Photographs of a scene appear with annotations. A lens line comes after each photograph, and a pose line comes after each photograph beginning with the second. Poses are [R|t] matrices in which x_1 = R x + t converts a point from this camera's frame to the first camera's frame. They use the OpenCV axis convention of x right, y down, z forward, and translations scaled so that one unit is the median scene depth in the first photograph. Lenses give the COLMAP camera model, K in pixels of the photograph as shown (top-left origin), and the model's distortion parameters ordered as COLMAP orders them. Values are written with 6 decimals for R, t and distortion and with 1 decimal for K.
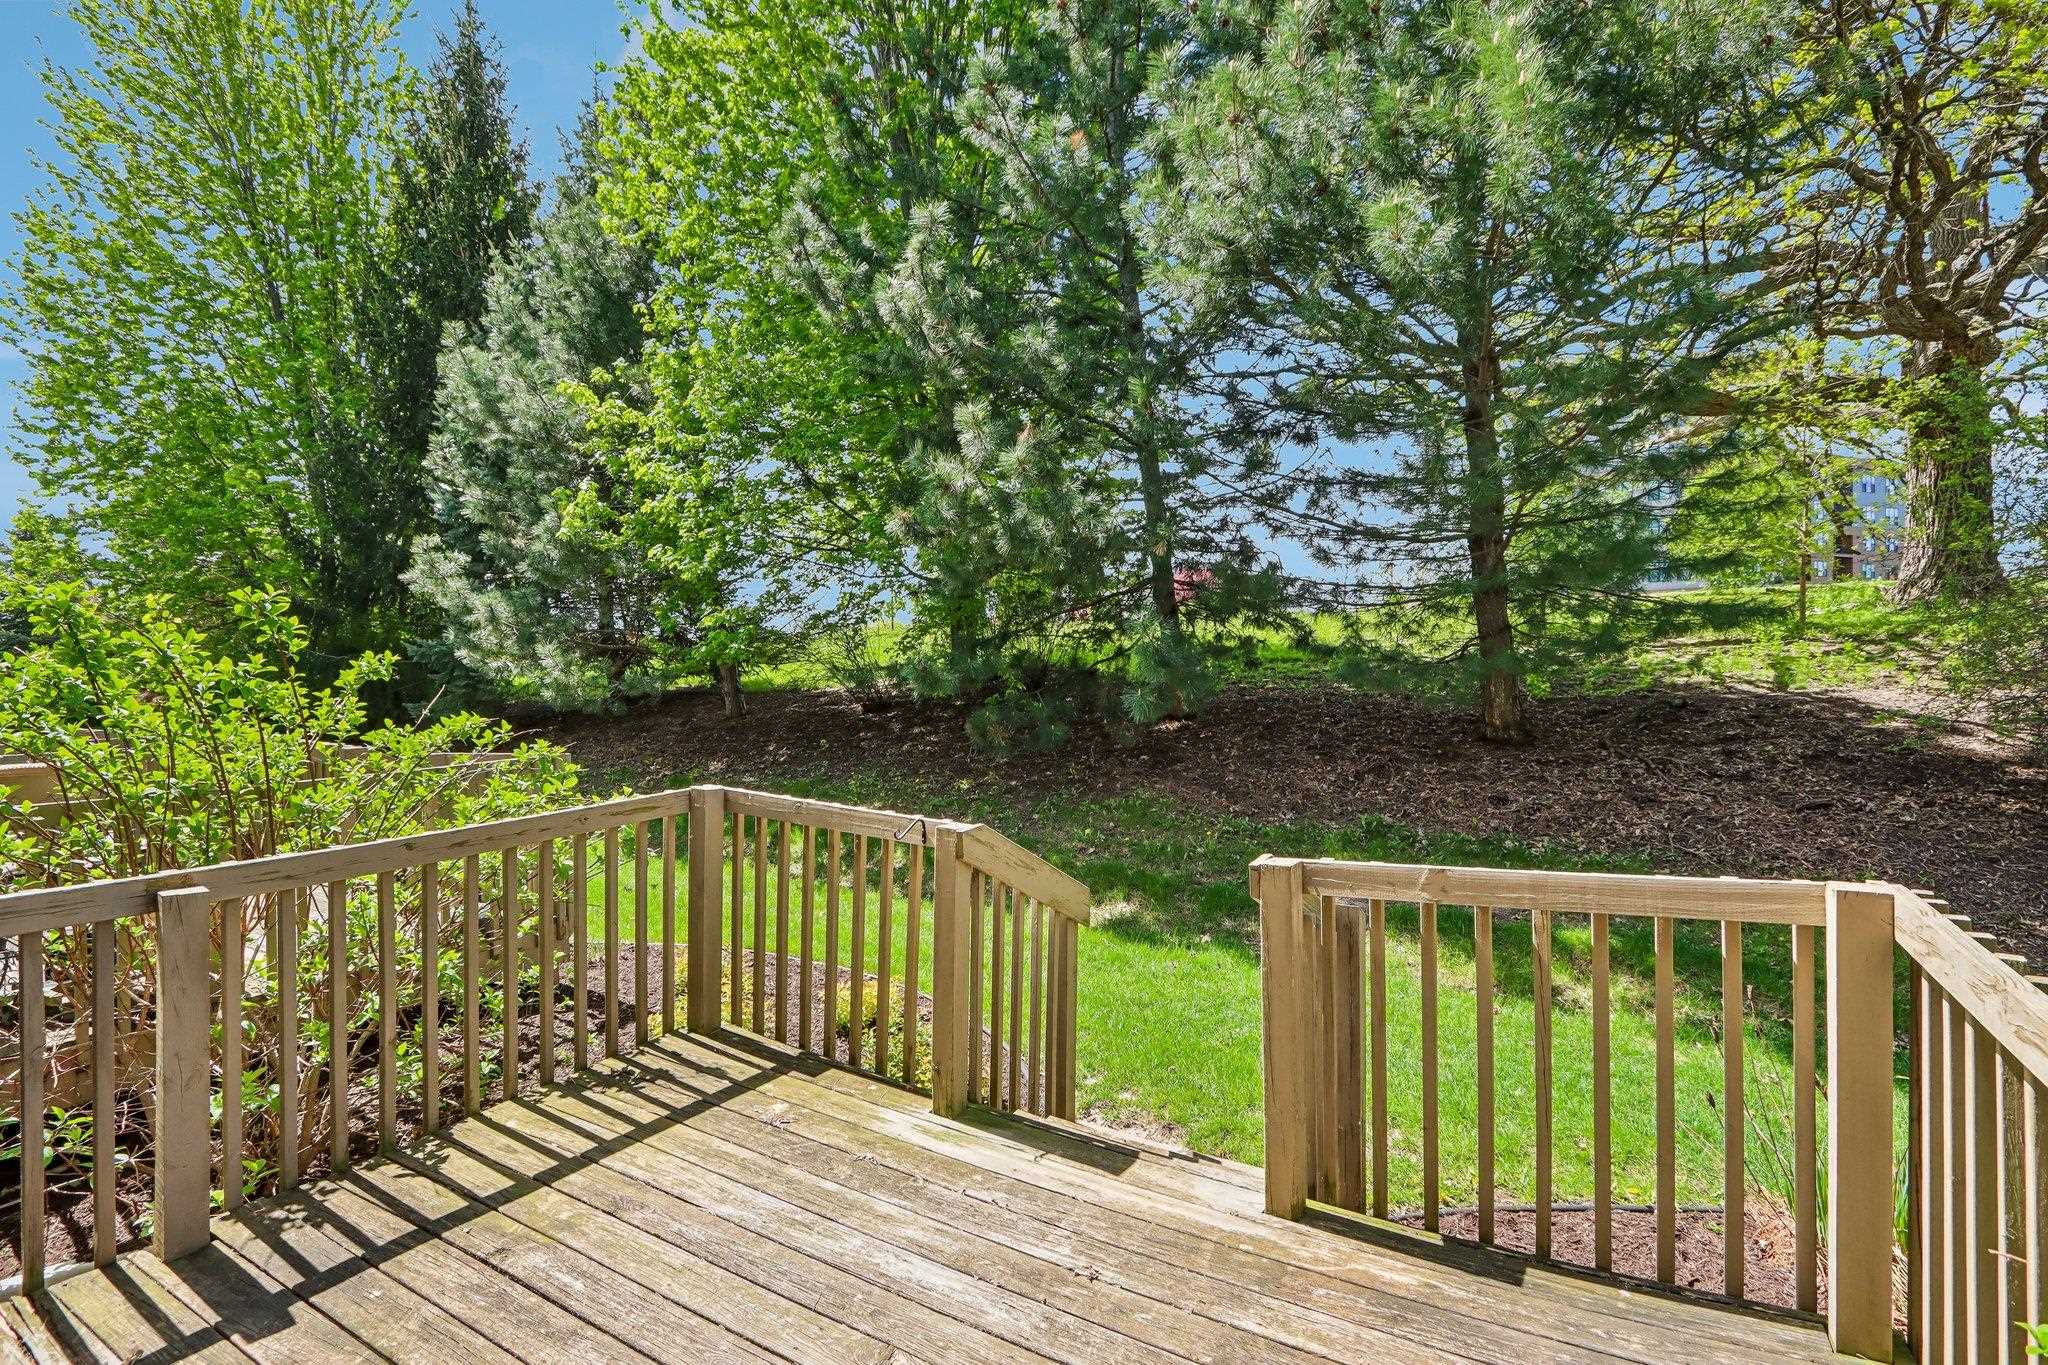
lens RADIAL K [[959.4, 0, 1023.3], [0, 959.4, 672.7], [0, 0, 1]] dist [0.002686, -0.000428]
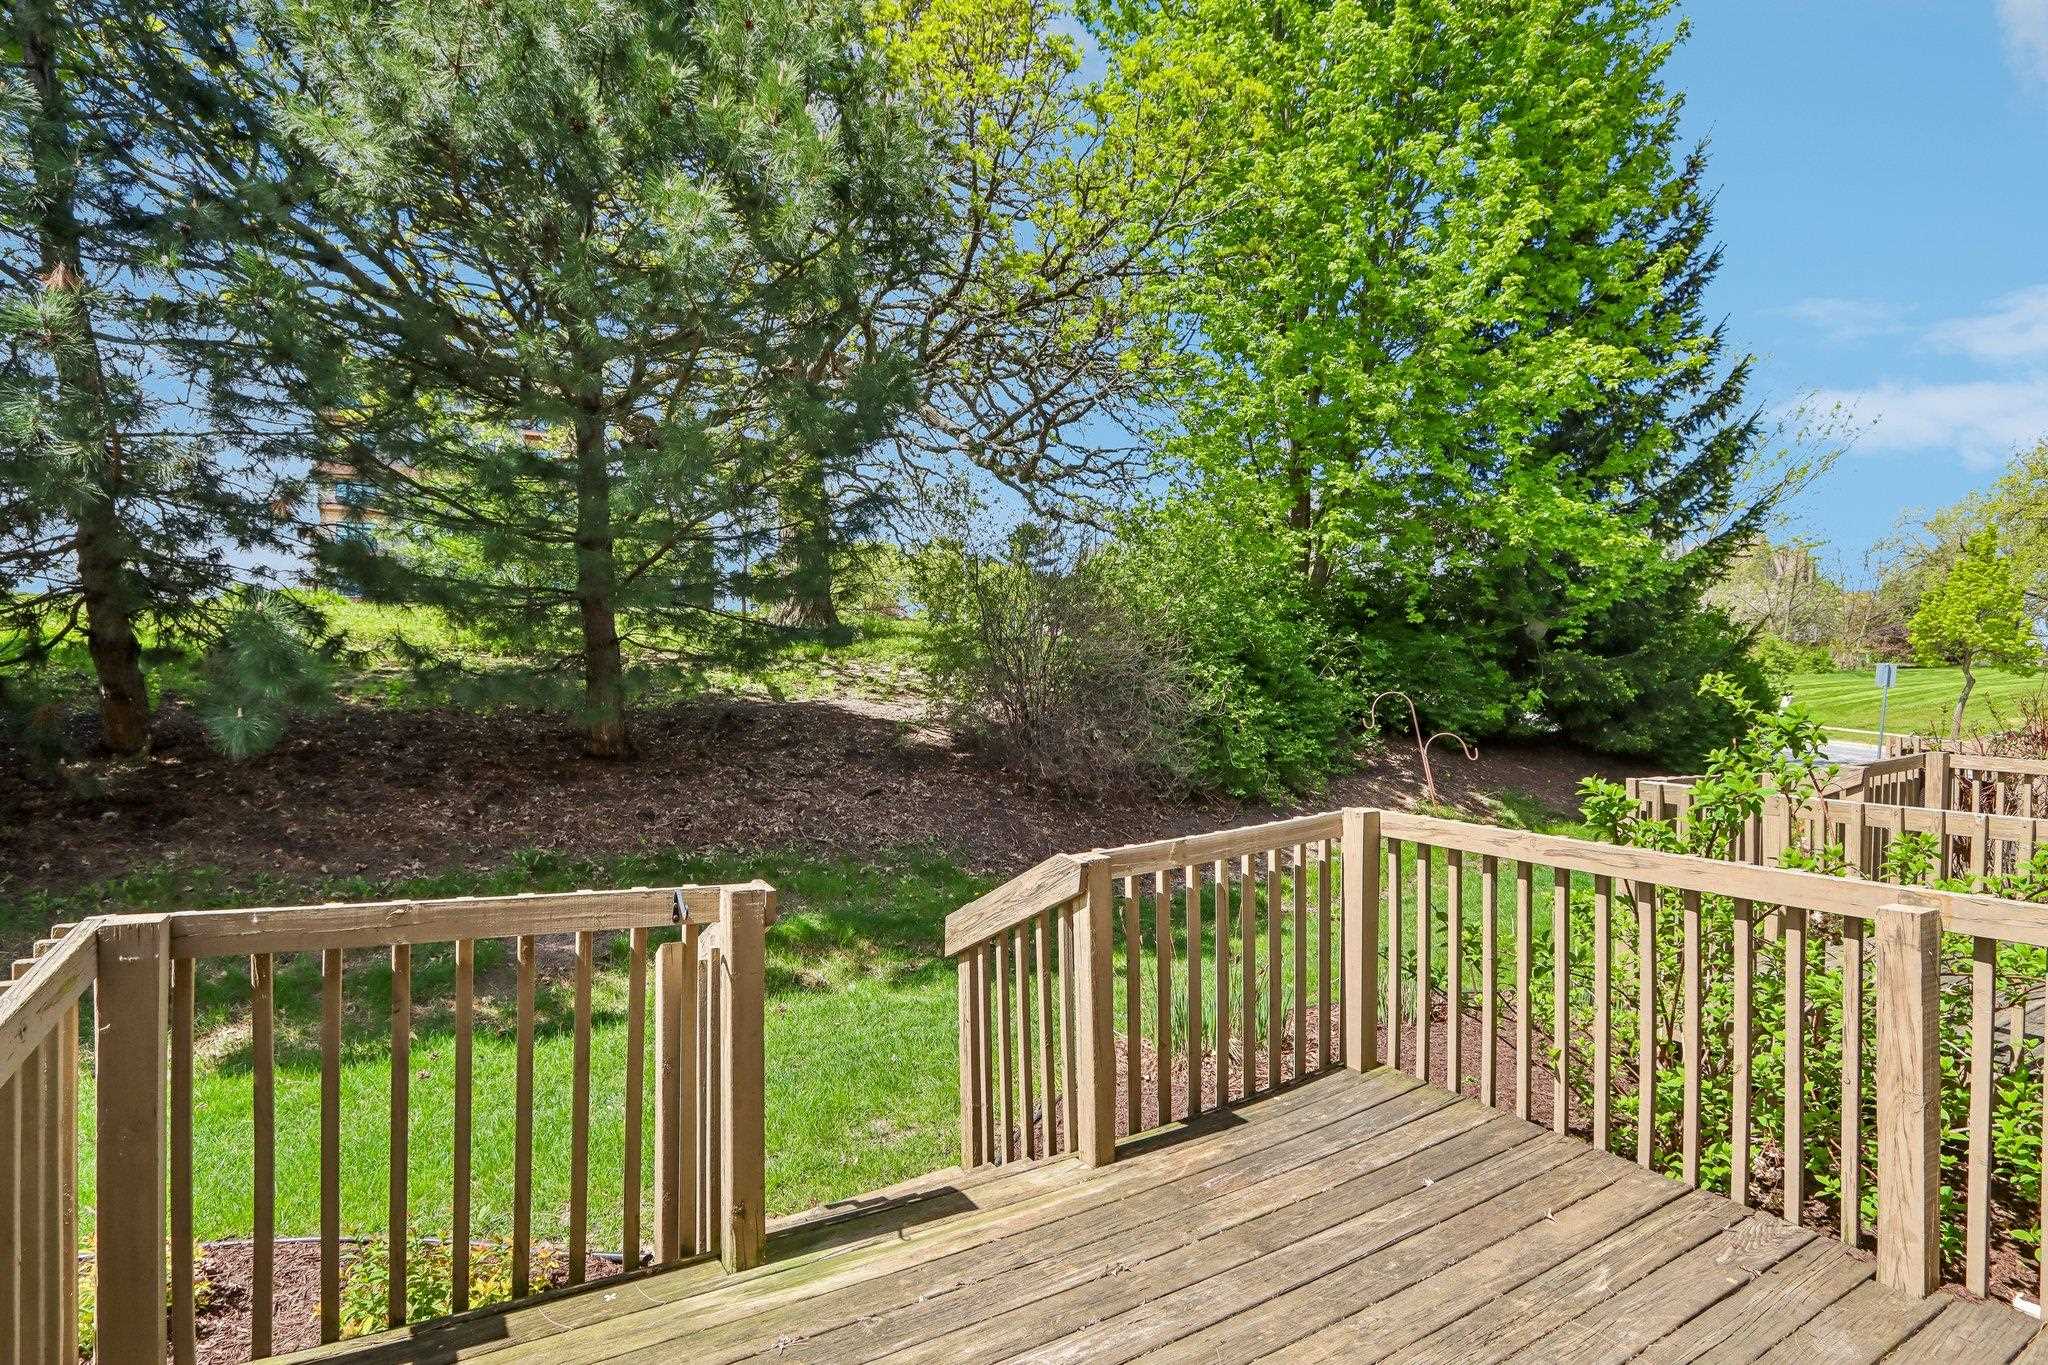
lens RADIAL K [[1038.6, 0, 1023.2], [0, 1038.6, 688.1], [0, 0, 1]] dist [0.000070, 0.000004]
pose [[0.460392, -0.000677, 0.887716, -0.792068], [-0.005313, 0.999980, 0.003518, -0.015656], [-0.887700, -0.006336, 0.460379, 0.449178]]
